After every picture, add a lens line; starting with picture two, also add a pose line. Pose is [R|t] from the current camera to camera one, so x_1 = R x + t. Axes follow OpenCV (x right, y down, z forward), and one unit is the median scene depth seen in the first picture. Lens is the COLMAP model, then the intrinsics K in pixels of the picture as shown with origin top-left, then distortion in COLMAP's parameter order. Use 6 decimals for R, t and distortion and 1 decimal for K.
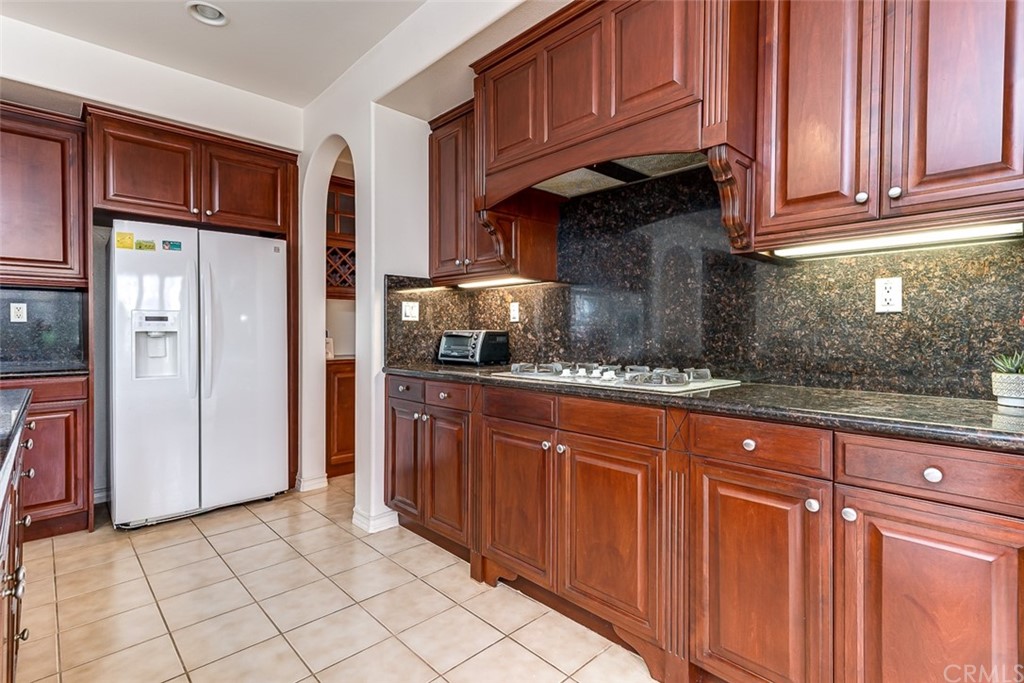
lens RADIAL K [[490.8, 0, 515.1], [0, 490.8, 339.5], [0, 0, 1]] dist [0.004766, 0.002084]
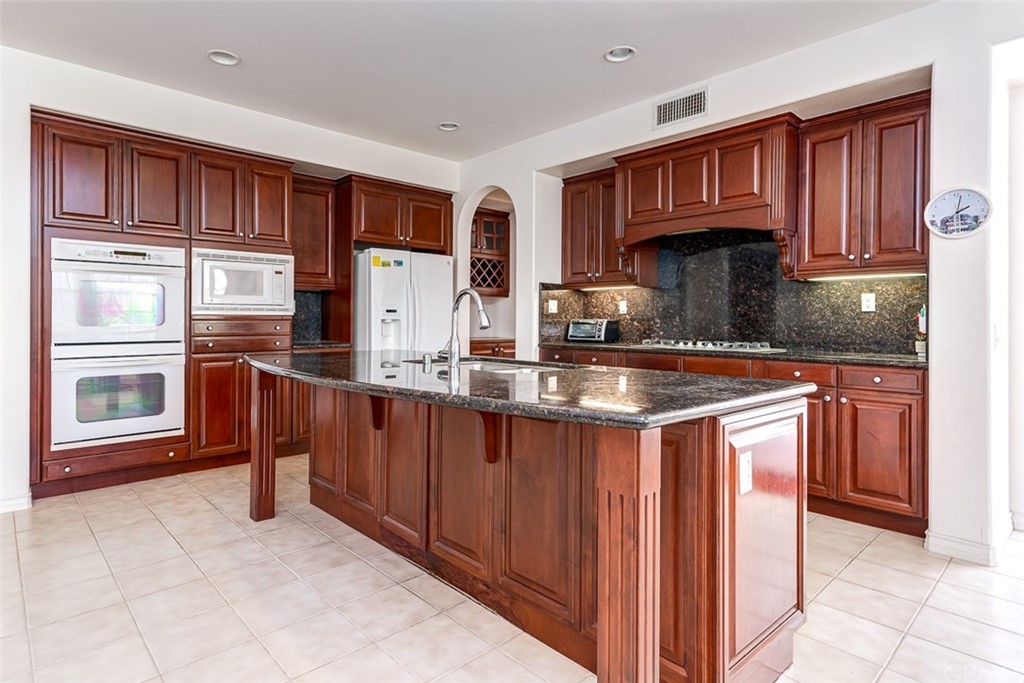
lens RADIAL K [[544.9, 0, 468.5], [0, 544.9, 322.2], [0, 0, 1]] dist [0.004526, 0.000631]
pose [[0.999016, 0.005388, -0.044027, -0.560738], [-0.005937, 0.999906, -0.012364, 0.017270], [0.043956, 0.012613, 0.998954, -0.950017]]
